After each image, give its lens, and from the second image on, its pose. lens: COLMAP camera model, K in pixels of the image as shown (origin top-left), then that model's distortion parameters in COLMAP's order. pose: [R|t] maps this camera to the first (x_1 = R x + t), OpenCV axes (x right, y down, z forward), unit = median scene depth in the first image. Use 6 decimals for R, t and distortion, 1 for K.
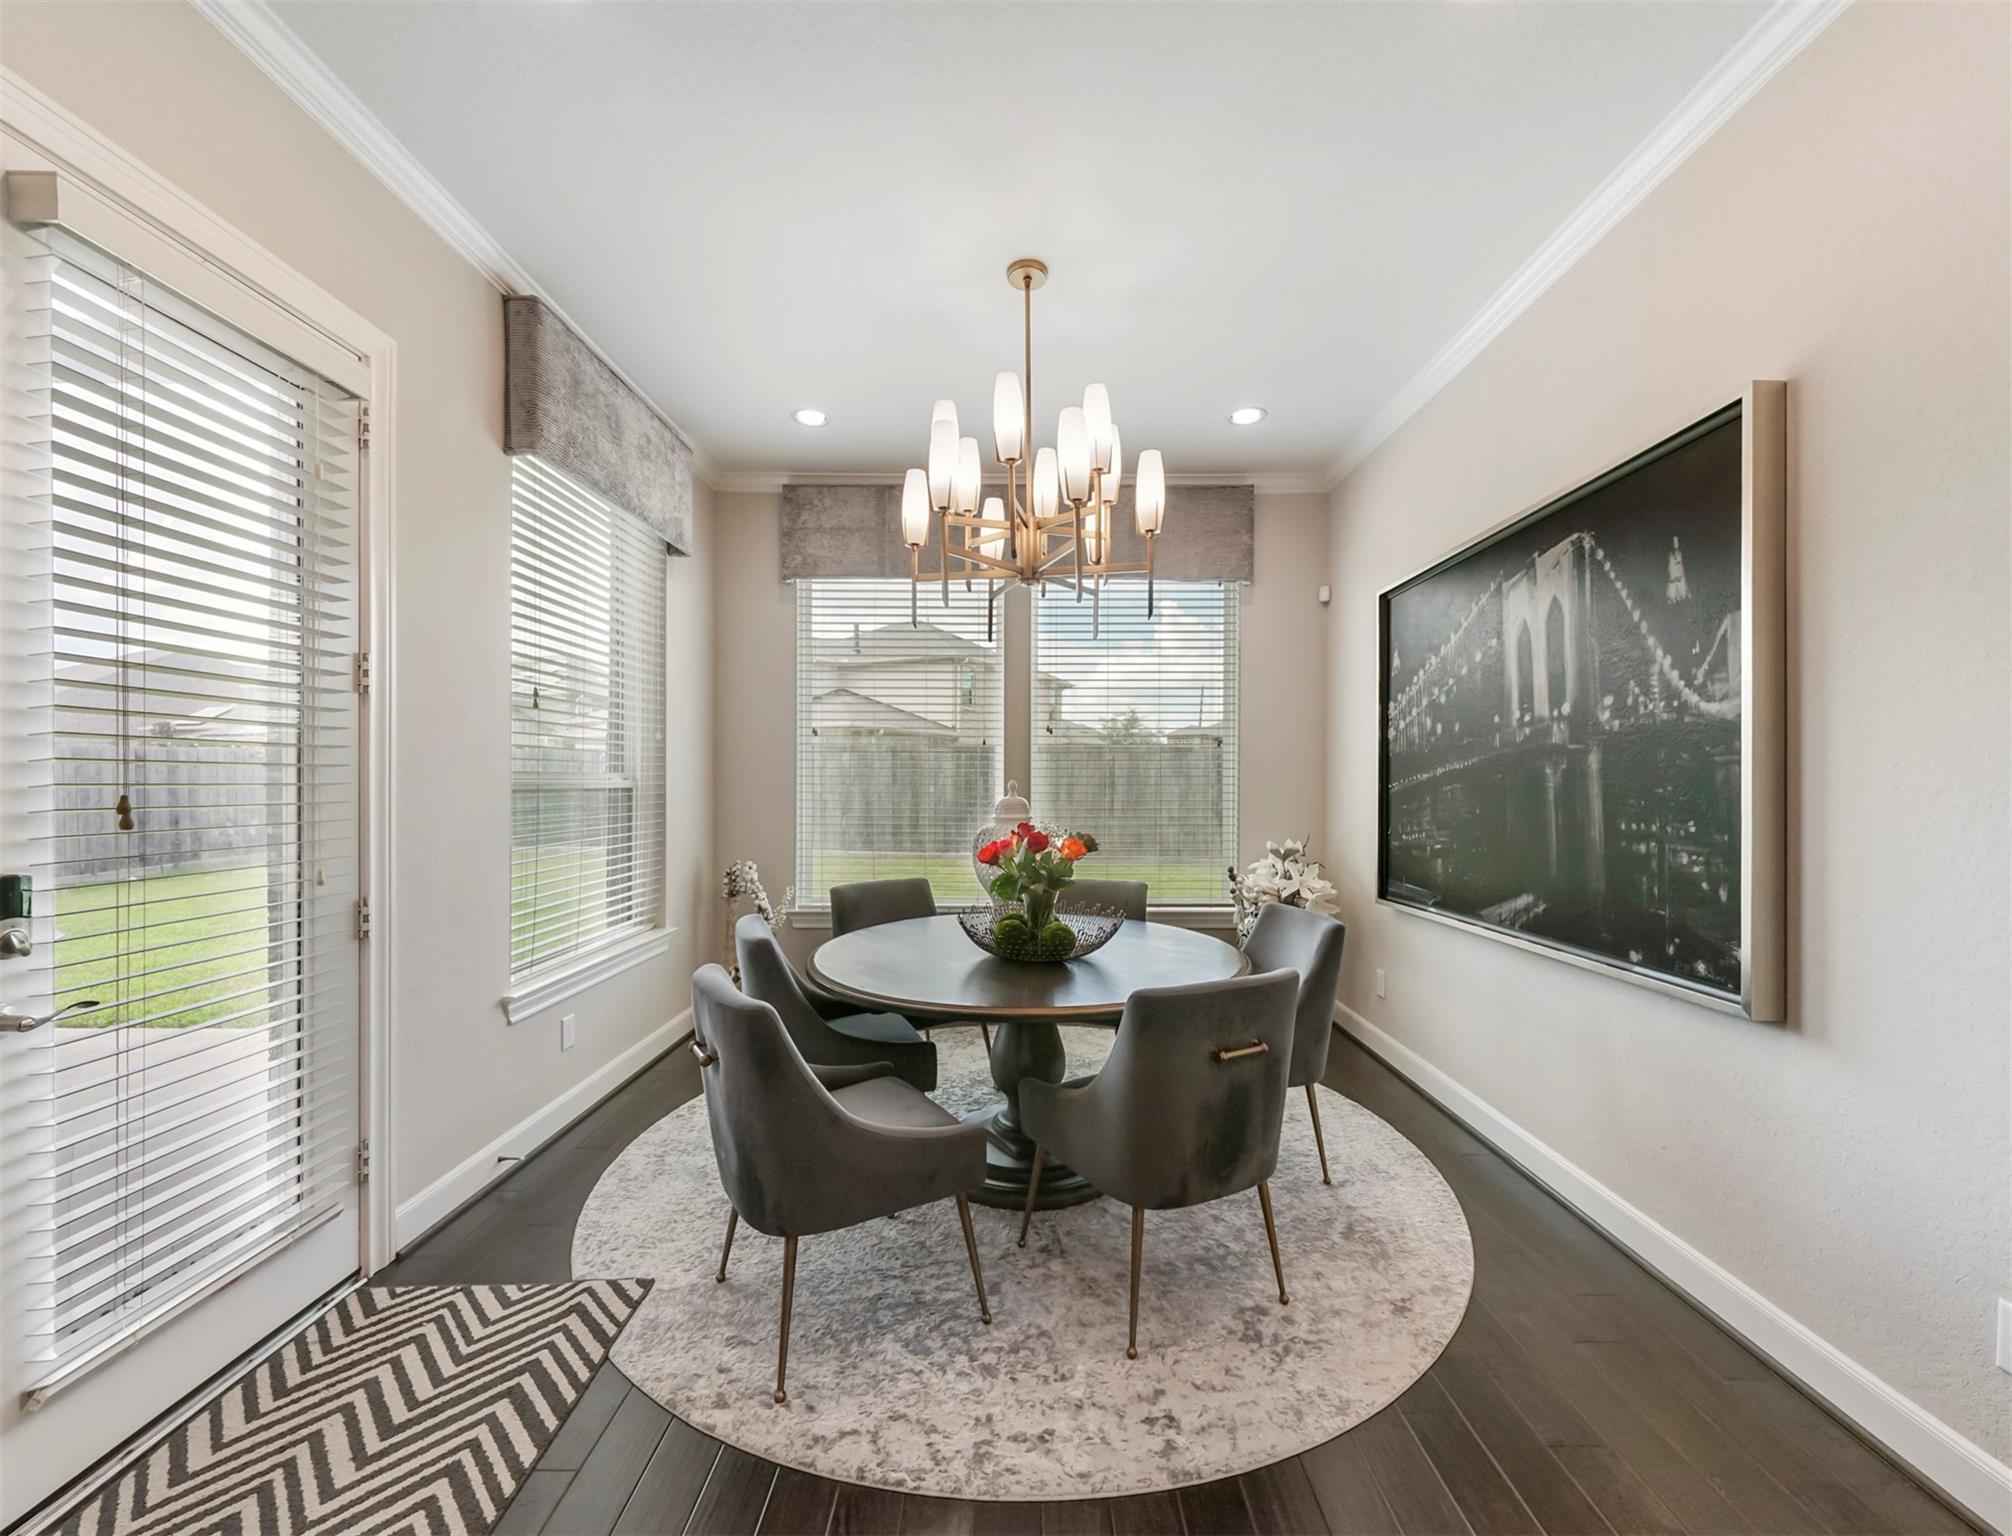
lens RADIAL K [[789.7, 0, 1017.8], [0, 789.7, 778.7], [0, 0, 1]] dist [0.001432, 0.000270]
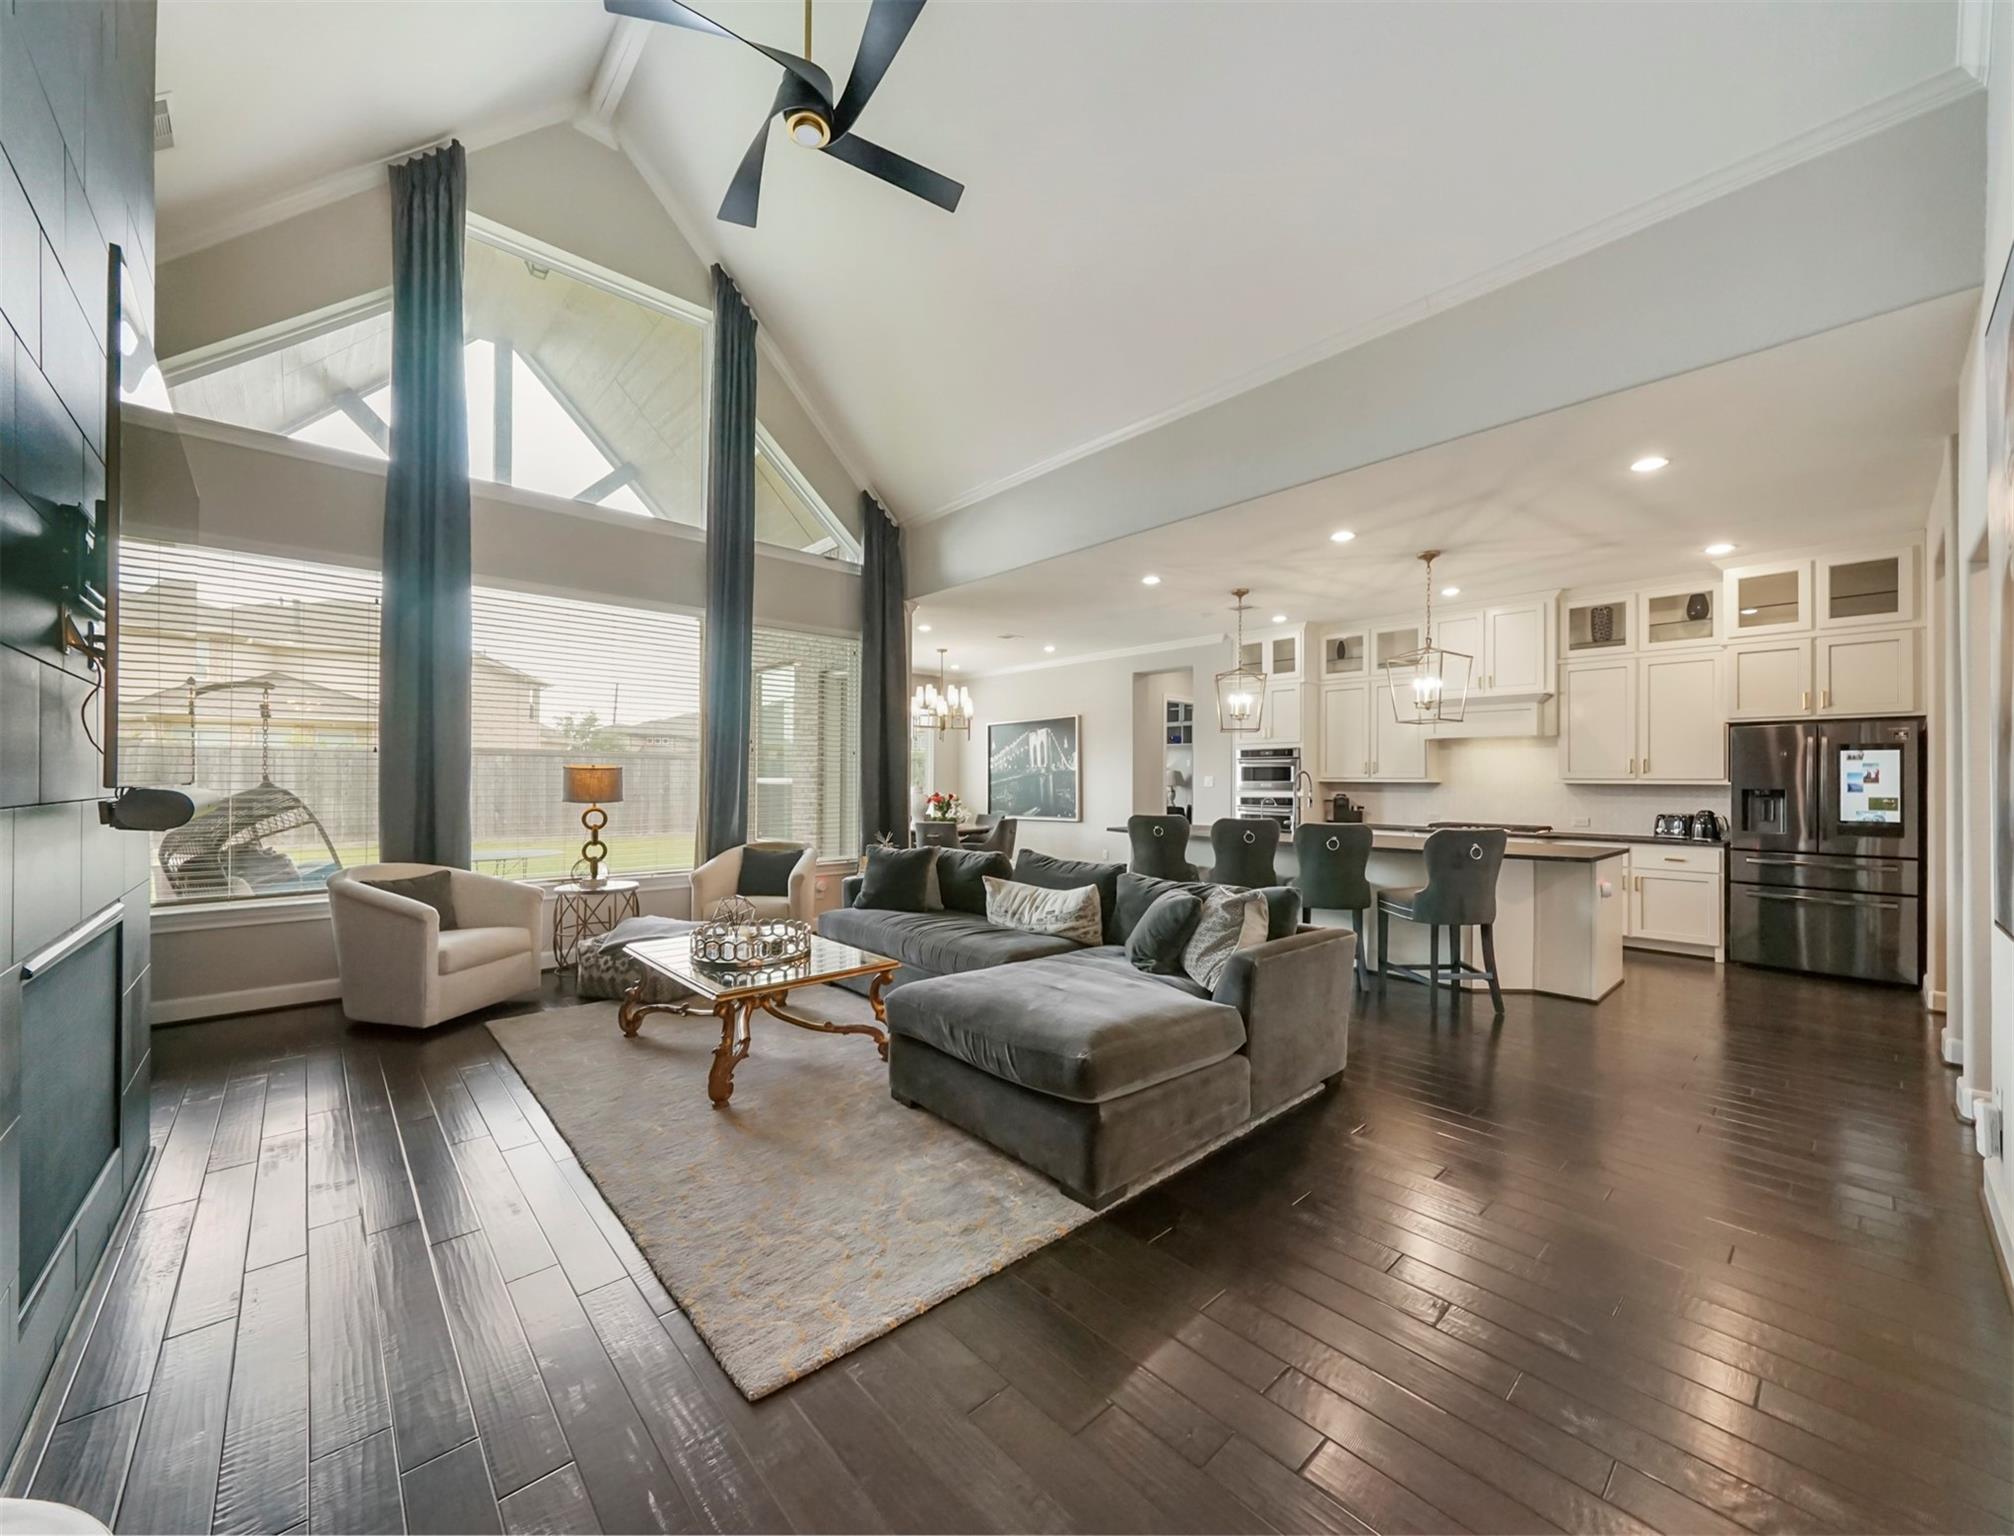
lens RADIAL K [[780.6, 0, 1012.9], [0, 780.6, 776.8], [0, 0, 1]] dist [-0.002240, -0.000294]
pose [[0.737107, 0.007411, 0.675736, -1.753254], [-0.005733, 0.999972, -0.004713, -0.001468], [-0.675752, -0.000400, 0.737129, -1.547569]]
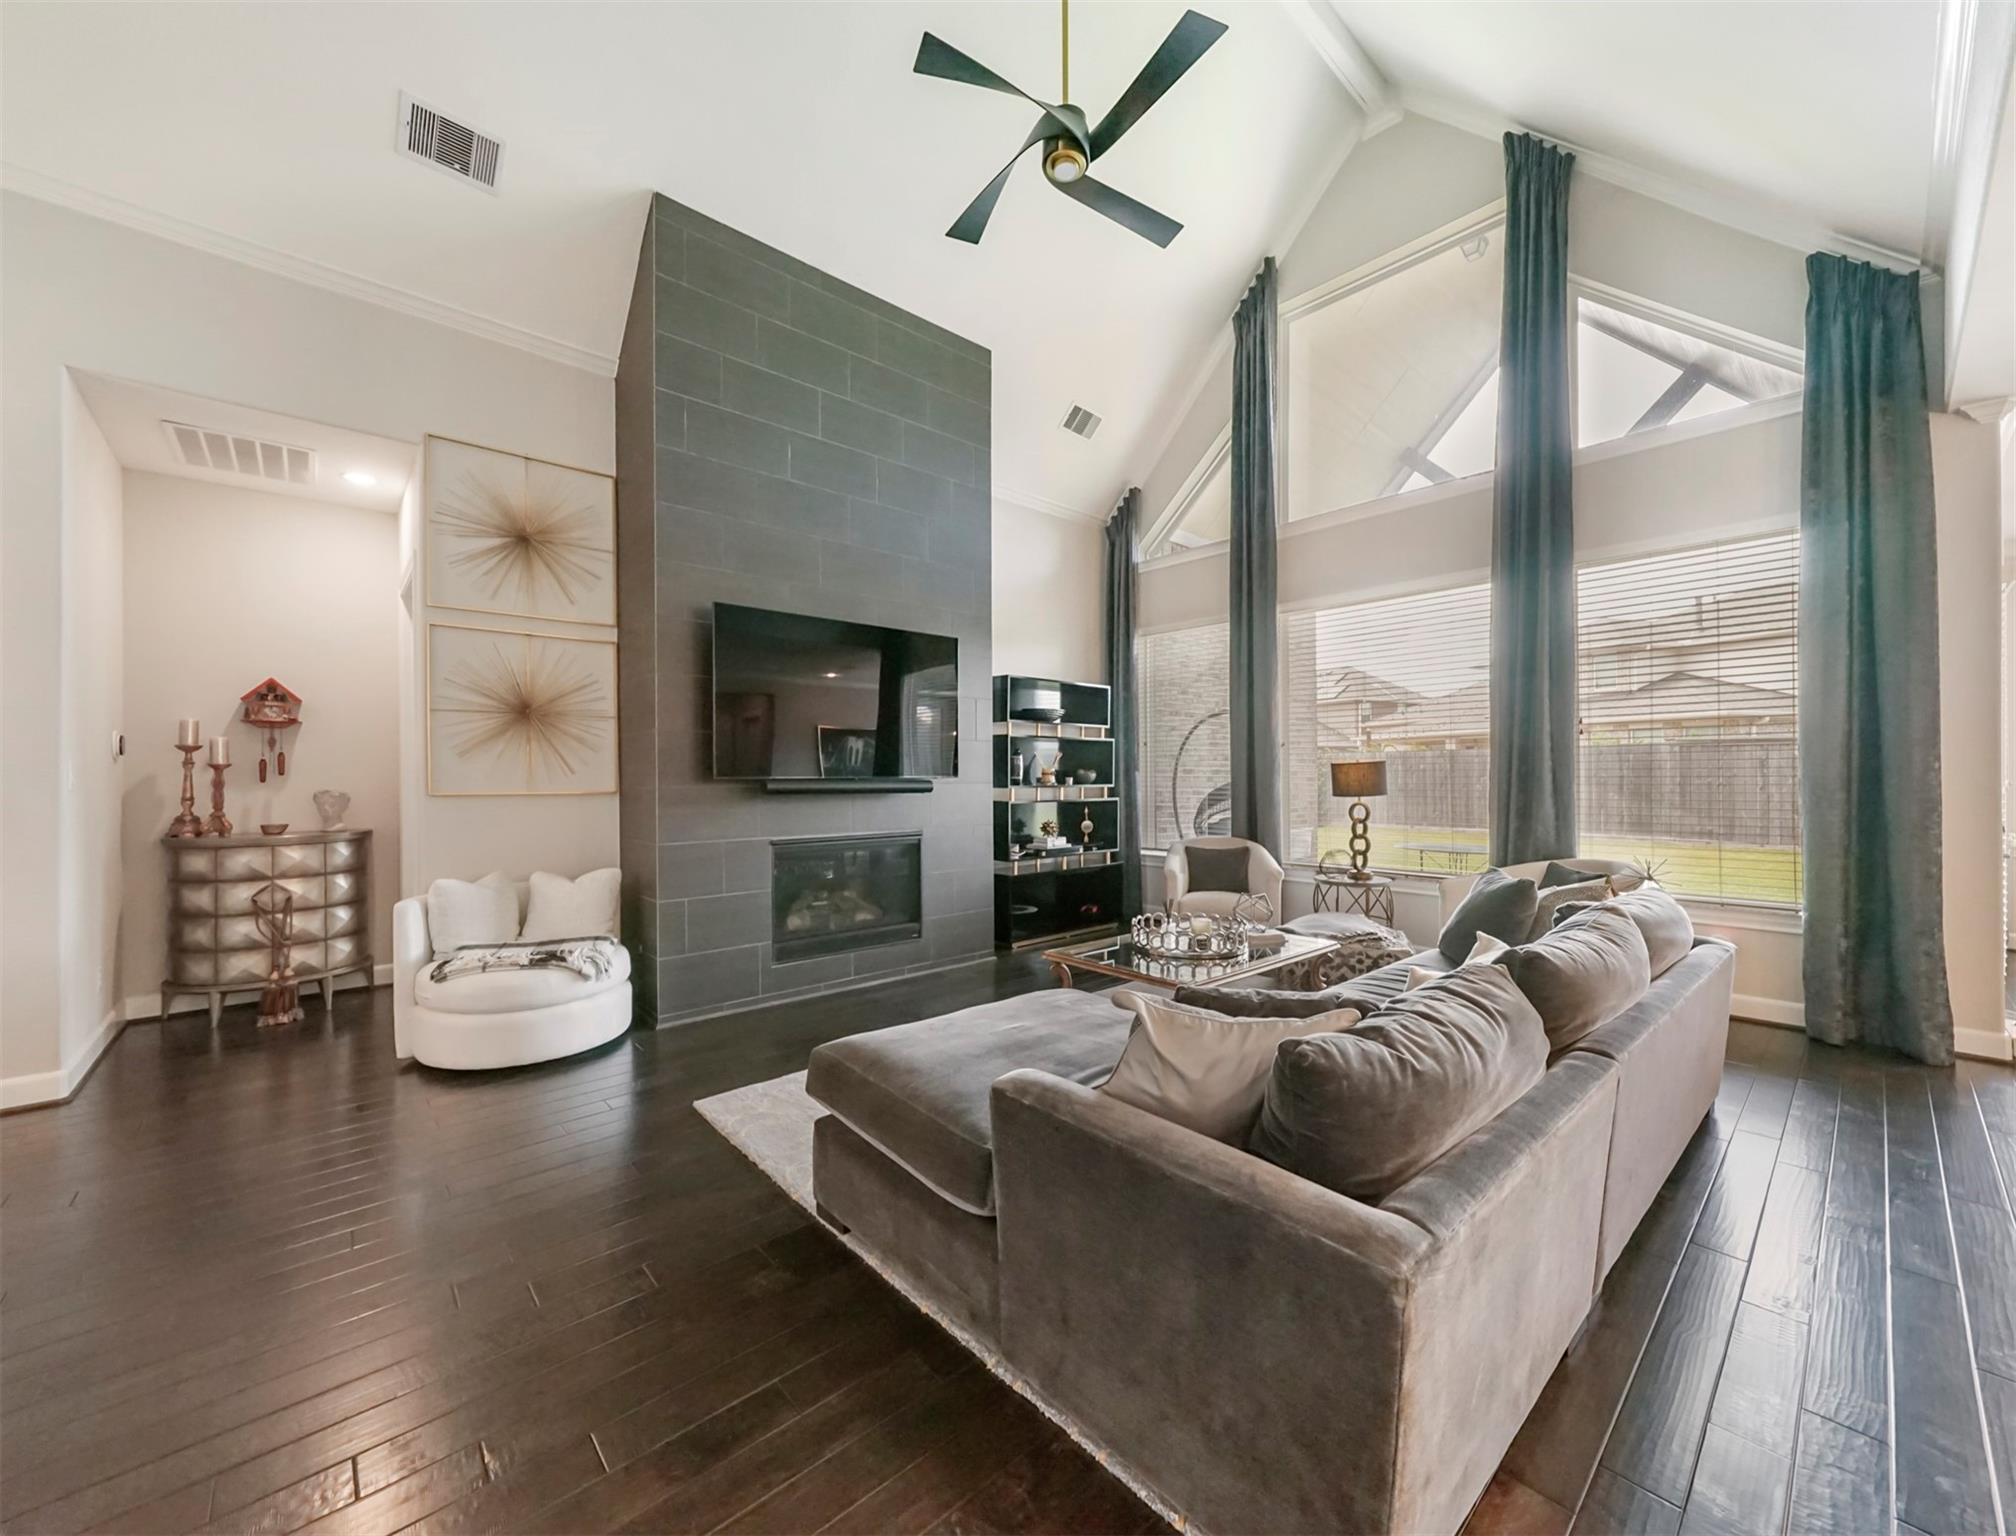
lens RADIAL K [[781.3, 0, 1013.9], [0, 781.3, 776.8], [0, 0, 1]] dist [-0.002240, -0.000294]
pose [[0.670783, -0.001730, -0.741651, -0.613189], [0.005086, 0.999984, 0.002267, -0.003138], [0.741636, -0.005293, 0.670782, -1.418228]]
